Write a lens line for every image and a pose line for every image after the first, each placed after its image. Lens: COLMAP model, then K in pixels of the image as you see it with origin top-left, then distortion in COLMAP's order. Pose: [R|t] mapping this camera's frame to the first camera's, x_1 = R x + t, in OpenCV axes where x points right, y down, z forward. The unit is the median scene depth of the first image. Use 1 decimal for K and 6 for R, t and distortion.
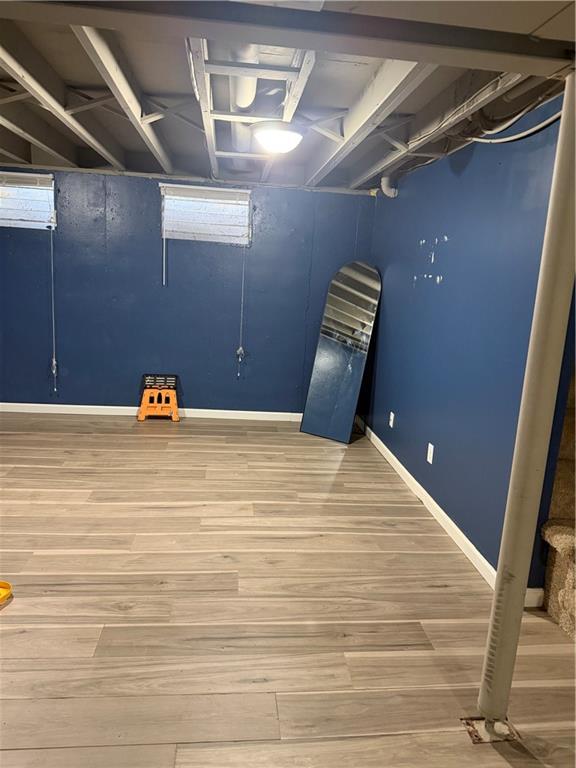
lens RADIAL K [[534.8, 0, 285.0], [0, 534.8, 382.1], [0, 0, 1]] dist [0.152094, -0.275550]
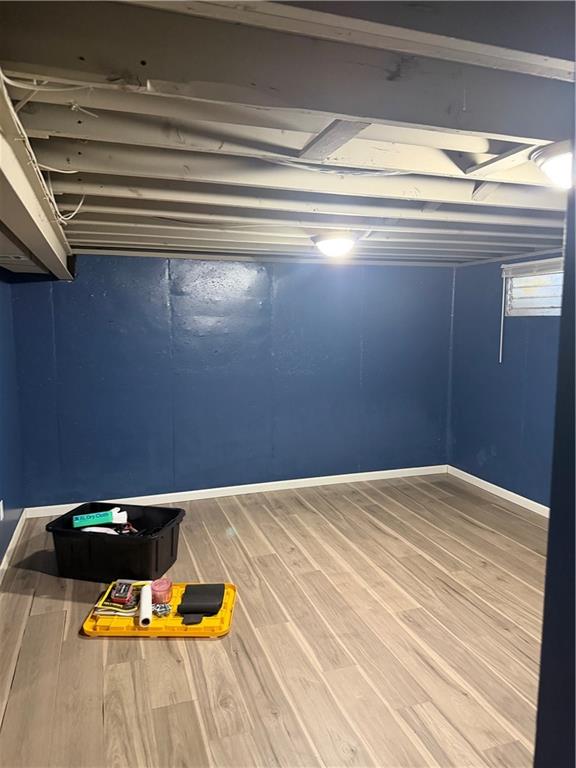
lens RADIAL K [[543.5, 0, 281.7], [0, 543.5, 382.8], [0, 0, 1]] dist [0.067814, -0.087865]
pose [[0.230369, 0.057951, -0.971376, 0.399188], [-0.182193, 0.983142, 0.015445, -0.121610], [0.955895, 0.173420, 0.237044, 0.429739]]
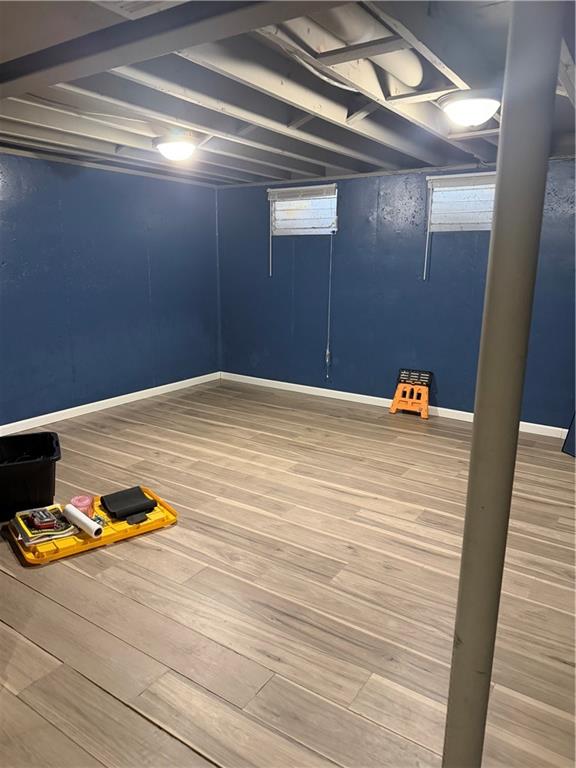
lens RADIAL K [[534.8, 0, 285.0], [0, 534.8, 382.1], [0, 0, 1]] dist [0.152094, -0.275550]
pose [[0.771997, 0.092453, -0.628867, 0.270480], [-0.093133, 0.995140, 0.031972, -0.001438], [0.628767, 0.033886, 0.776855, 0.094950]]
